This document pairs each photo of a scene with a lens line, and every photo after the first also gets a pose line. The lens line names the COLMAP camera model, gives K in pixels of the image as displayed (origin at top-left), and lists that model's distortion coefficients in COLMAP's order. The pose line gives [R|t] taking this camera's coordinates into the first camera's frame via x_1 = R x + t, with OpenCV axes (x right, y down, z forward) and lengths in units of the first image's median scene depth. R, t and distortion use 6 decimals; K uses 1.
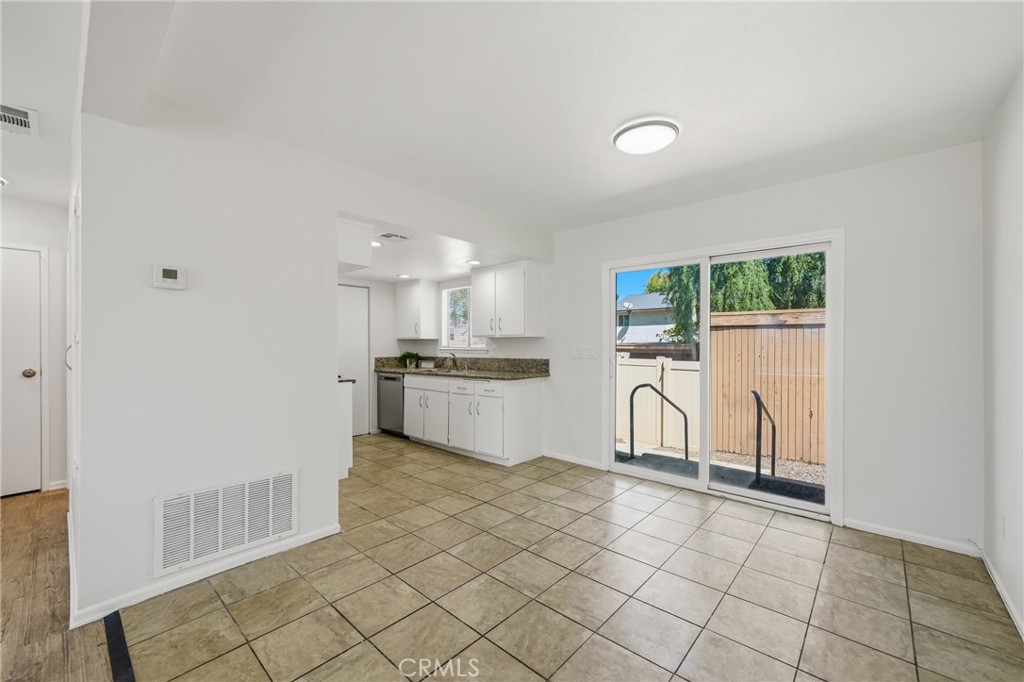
lens RADIAL K [[406.6, 0, 510.0], [0, 406.6, 344.9], [0, 0, 1]] dist [-0.011224, 0.005596]
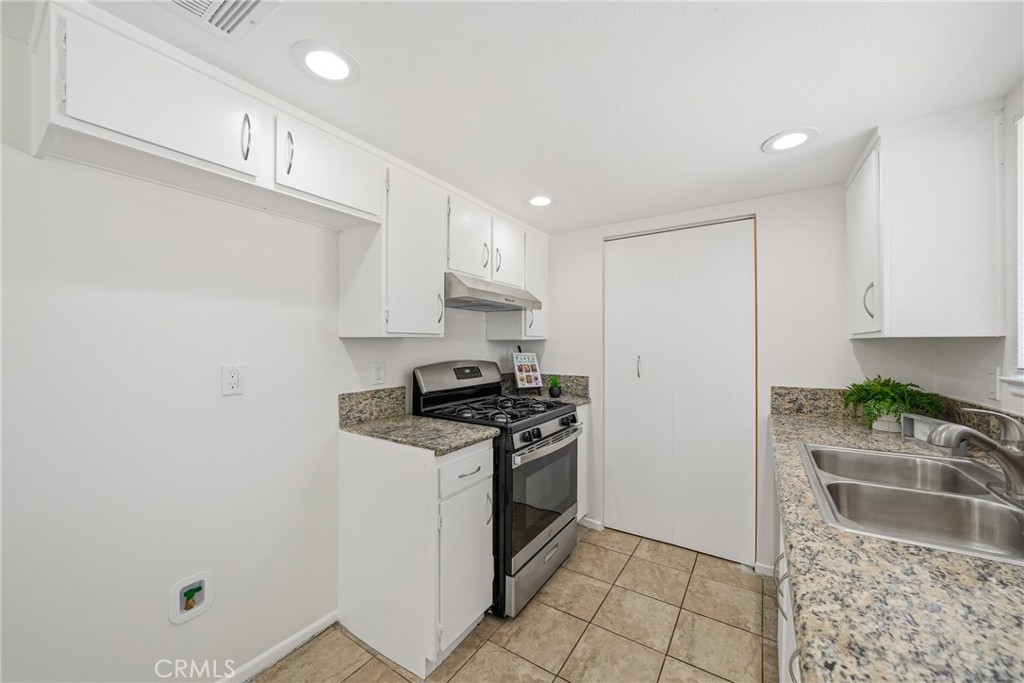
lens RADIAL K [[381.4, 0, 511.1], [0, 381.4, 343.0], [0, 0, 1]] dist [-0.010088, -0.000017]
pose [[0.147895, -0.003447, -0.988997, -0.000426], [0.000610, 0.999994, -0.003394, -0.013340], [0.989003, -0.000101, 0.147896, 0.867701]]
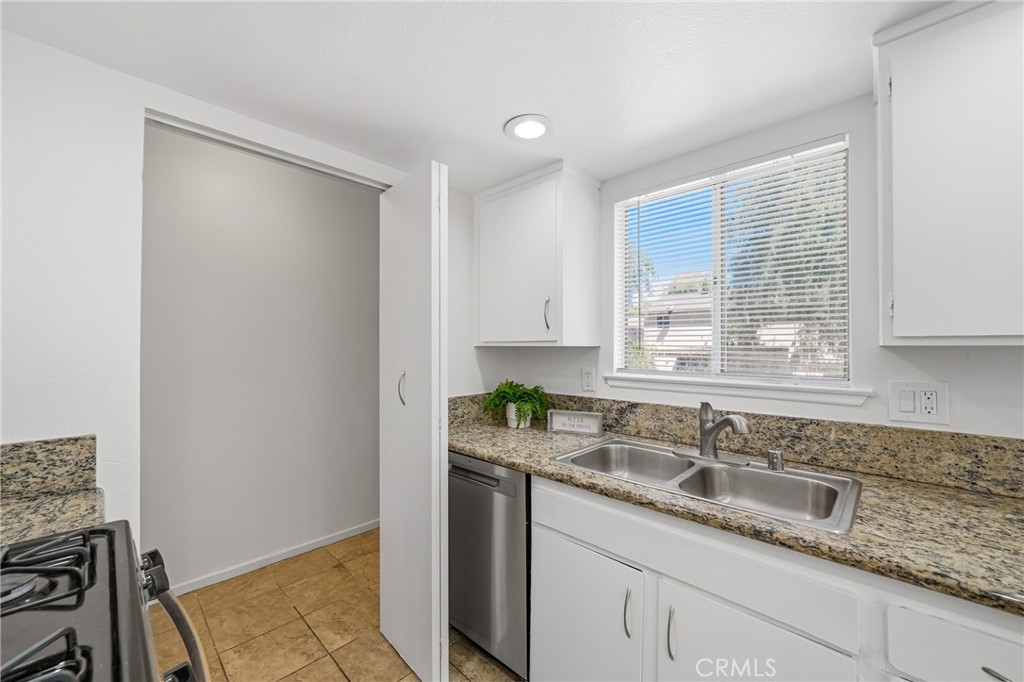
lens RADIAL K [[392.1, 0, 509.4], [0, 392.1, 342.1], [0, 0, 1]] dist [-0.010452, 0.000511]
pose [[0.999158, 0.002478, -0.040947, -0.307805], [-0.003034, 0.999904, -0.013506, -0.017729], [0.040910, 0.013619, 0.999070, 0.846785]]
